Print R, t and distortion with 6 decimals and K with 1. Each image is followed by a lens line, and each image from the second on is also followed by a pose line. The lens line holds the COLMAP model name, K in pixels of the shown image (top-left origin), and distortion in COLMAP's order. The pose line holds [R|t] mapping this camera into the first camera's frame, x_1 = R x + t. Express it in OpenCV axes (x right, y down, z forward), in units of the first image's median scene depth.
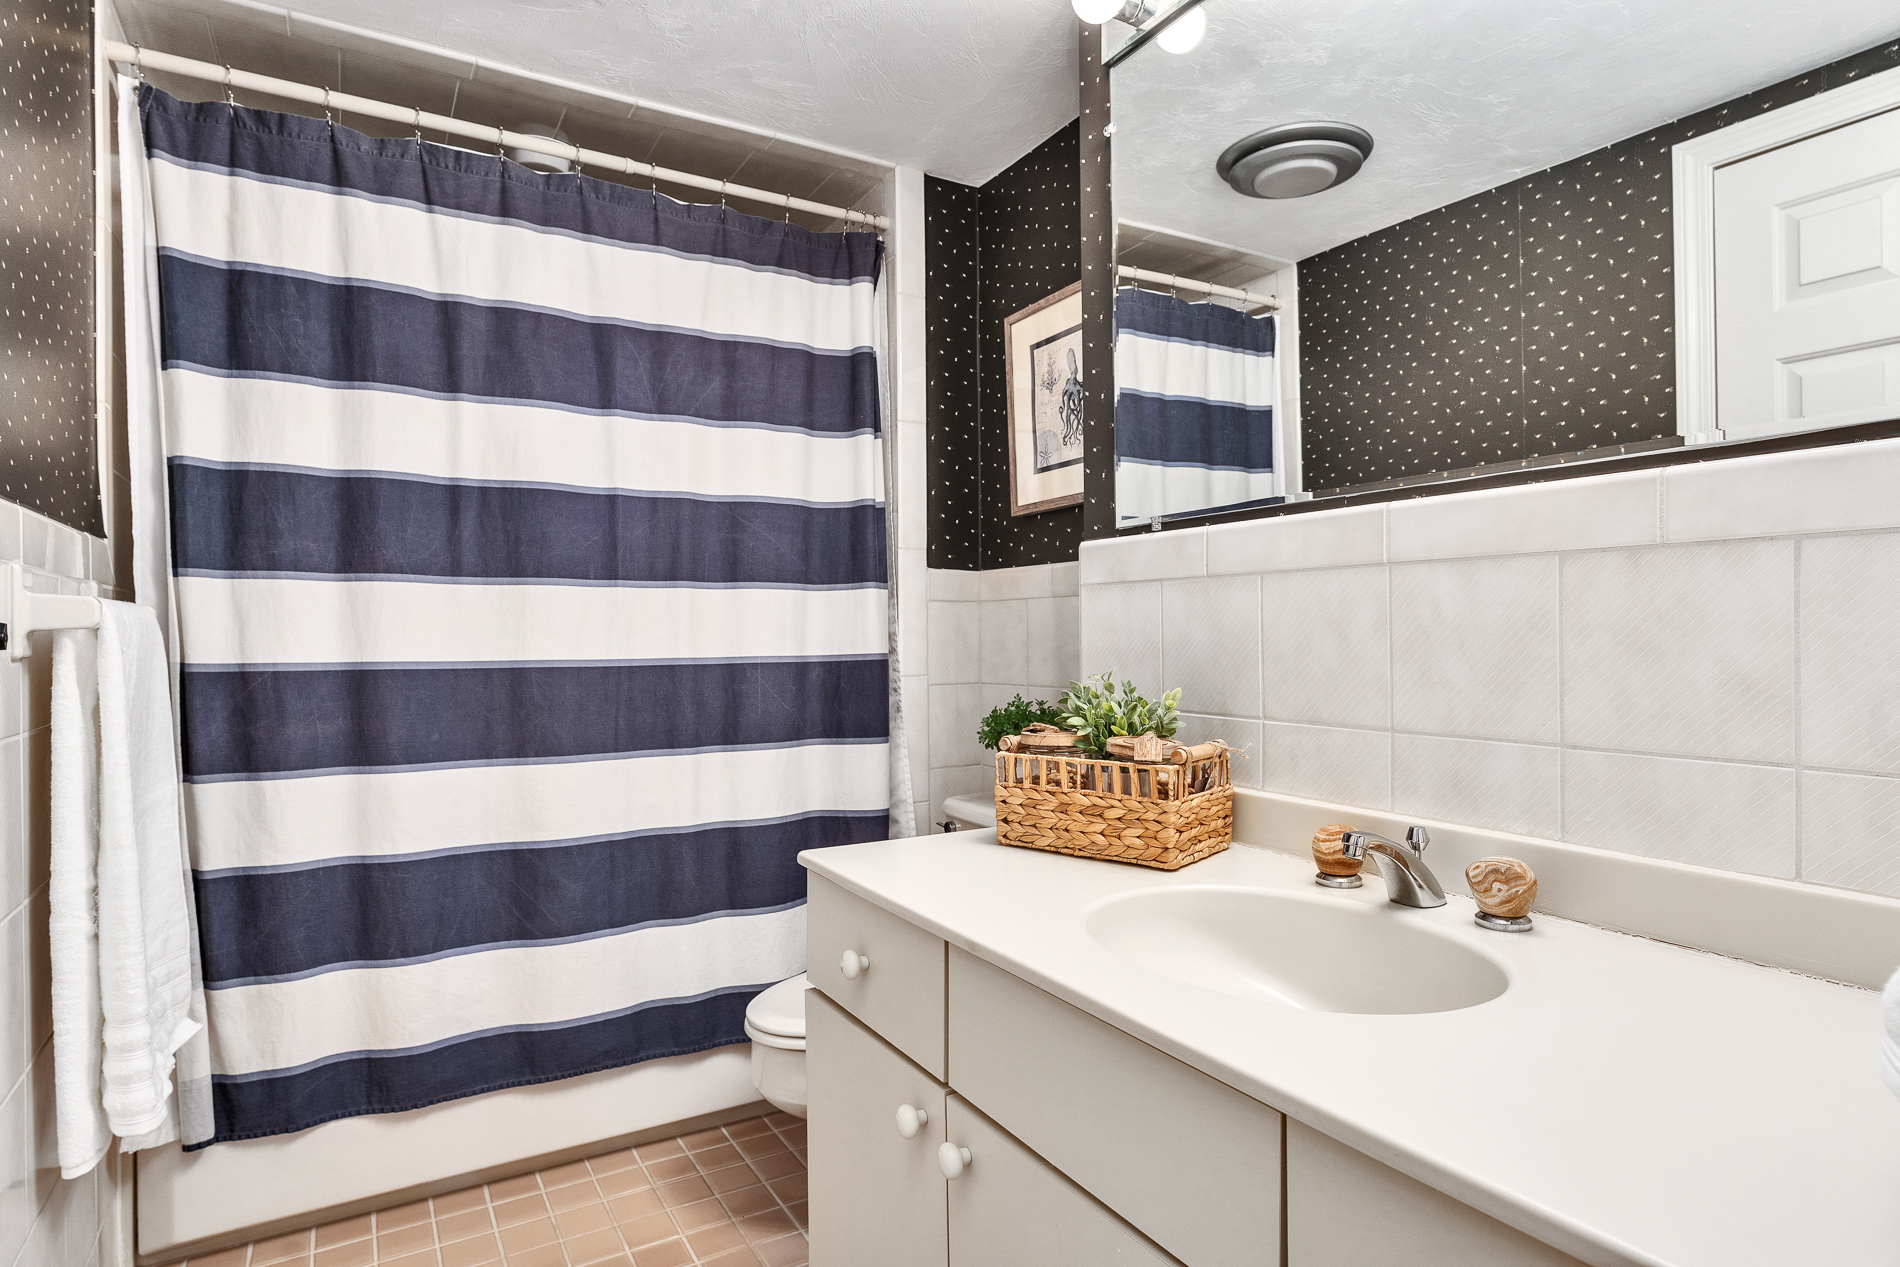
lens RADIAL K [[1121.0, 0, 948.8], [0, 1121.0, 636.7], [0, 0, 1]] dist [0.001198, -0.000226]
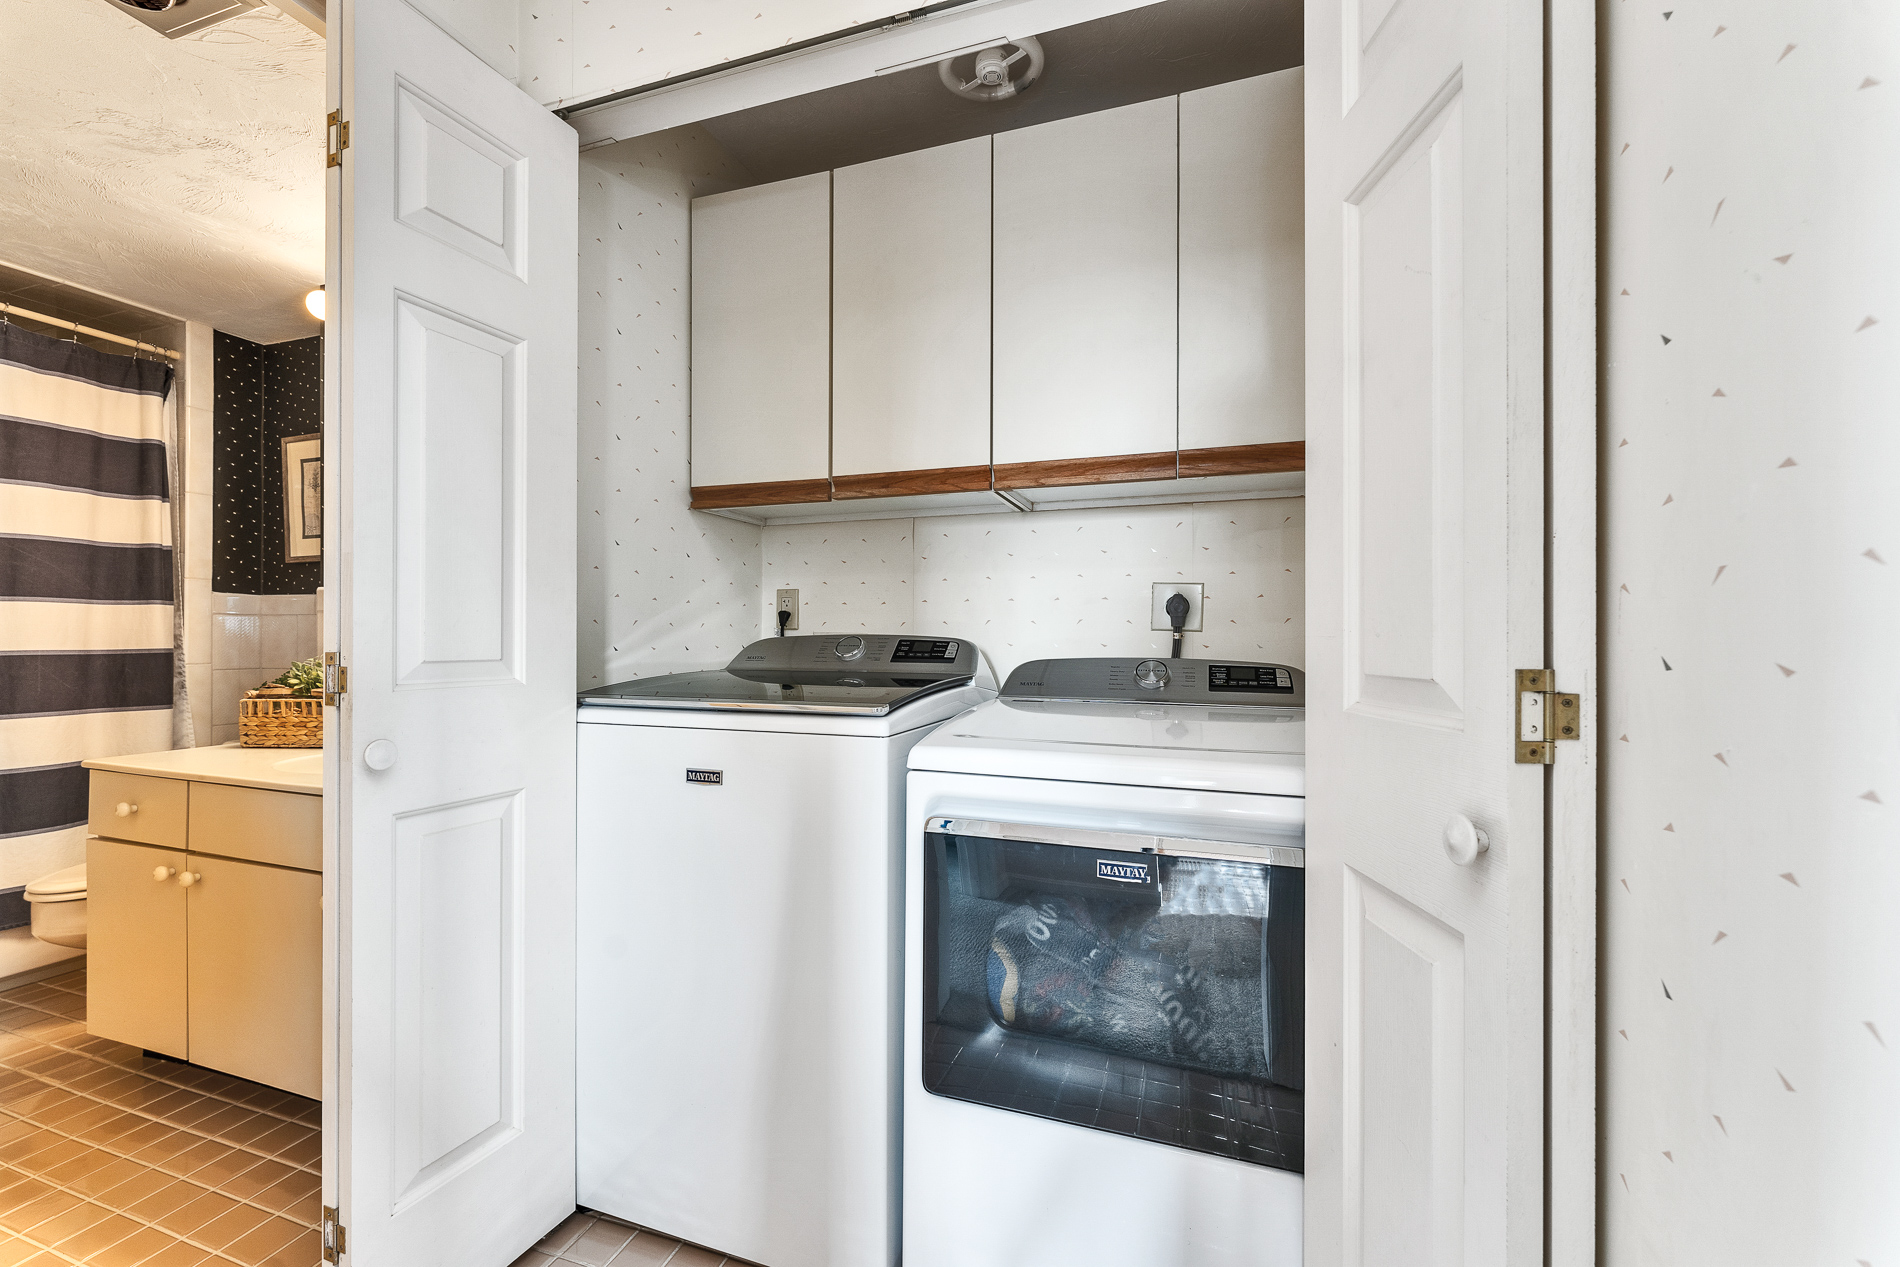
lens RADIAL K [[762.5, 0, 956.3], [0, 762.5, 639.2], [0, 0, 1]] dist [-0.000422, 0.000293]
pose [[0.749091, 0.012102, 0.662357, 0.053683], [-0.010427, 0.999925, -0.006478, -0.001836], [-0.662385, -0.002054, 0.749161, -0.440043]]
